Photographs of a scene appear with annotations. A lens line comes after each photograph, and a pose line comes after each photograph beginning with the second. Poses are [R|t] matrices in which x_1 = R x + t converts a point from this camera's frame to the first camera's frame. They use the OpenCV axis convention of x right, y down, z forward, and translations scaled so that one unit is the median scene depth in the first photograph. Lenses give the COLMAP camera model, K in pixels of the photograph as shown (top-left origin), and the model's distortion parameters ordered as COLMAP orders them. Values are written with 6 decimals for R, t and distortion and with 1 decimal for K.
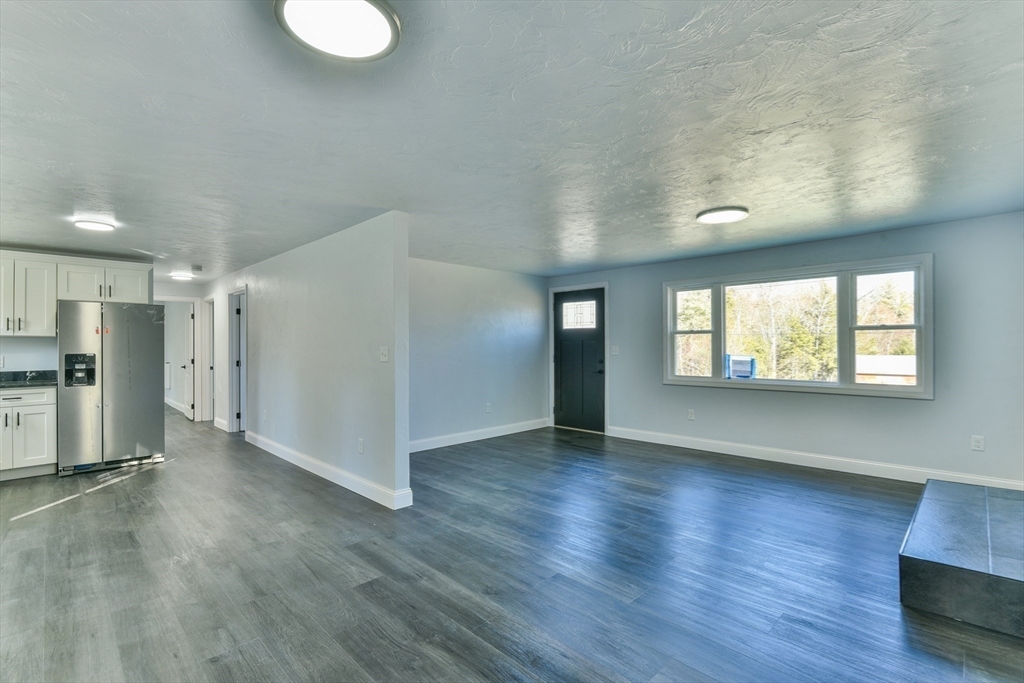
lens RADIAL K [[472.0, 0, 517.3], [0, 472.0, 345.1], [0, 0, 1]] dist [-0.006913, -0.000499]
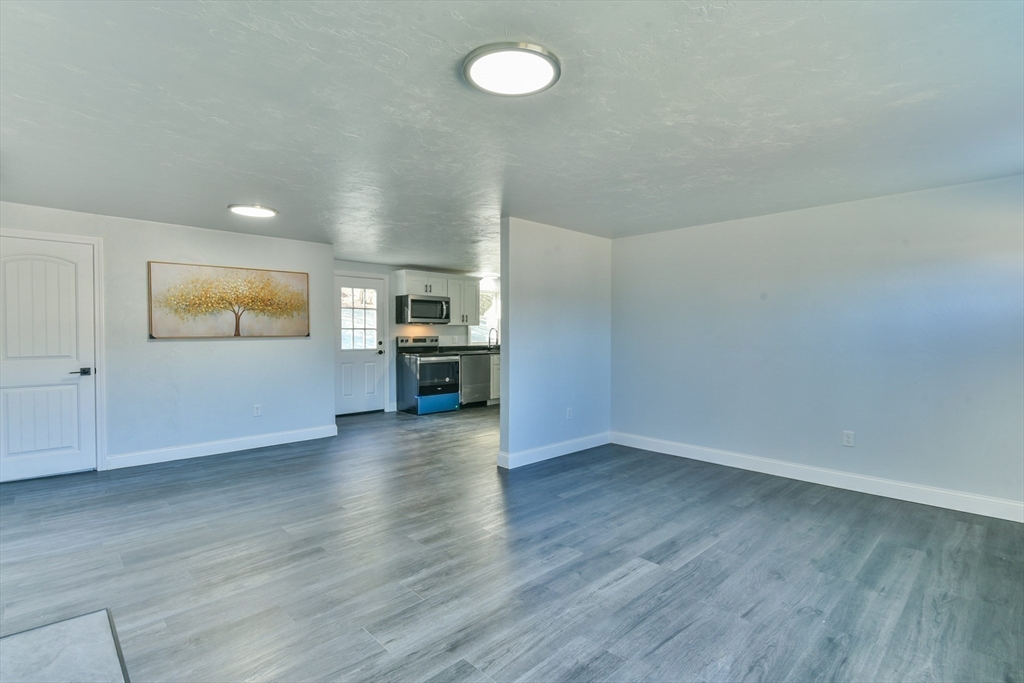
lens RADIAL K [[490.0, 0, 505.4], [0, 490.0, 341.3], [0, 0, 1]] dist [0.004132, -0.004500]
pose [[-0.035531, 0.022338, -0.999119, 0.659045], [0.001965, 0.999750, 0.022283, -0.001956], [0.999367, -0.001171, -0.035566, 0.699181]]
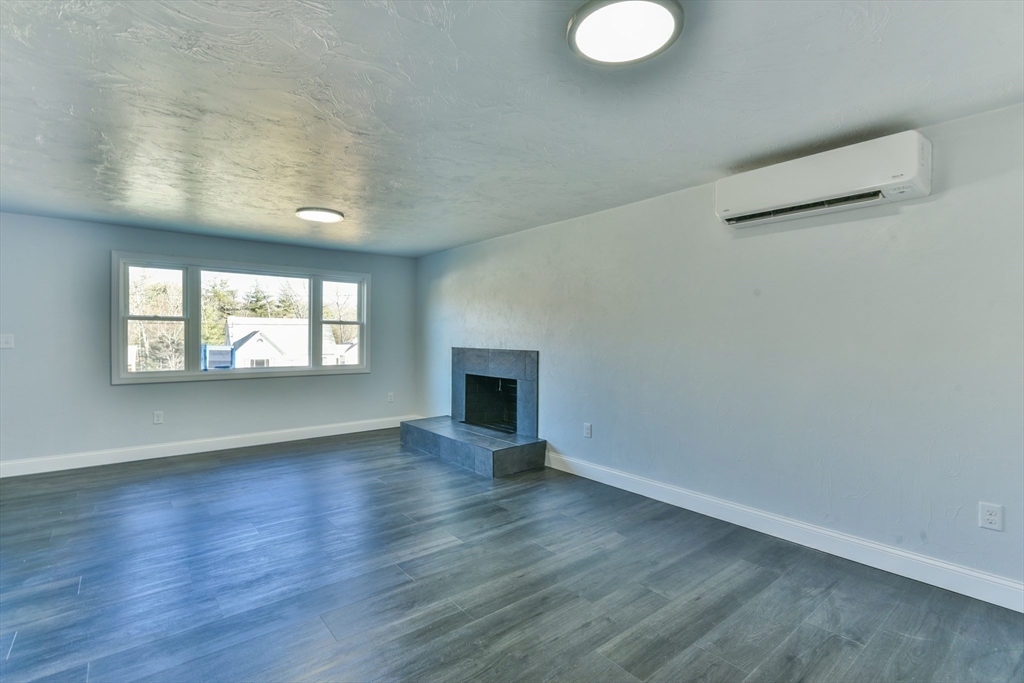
lens RADIAL K [[466.5, 0, 512.0], [0, 466.5, 341.5], [0, 0, 1]] dist [0.001367, -0.000402]
pose [[0.096771, -0.001747, 0.995305, -0.405935], [-0.009534, 0.999951, 0.002682, 0.005926], [-0.995261, -0.009748, 0.096749, 0.315287]]
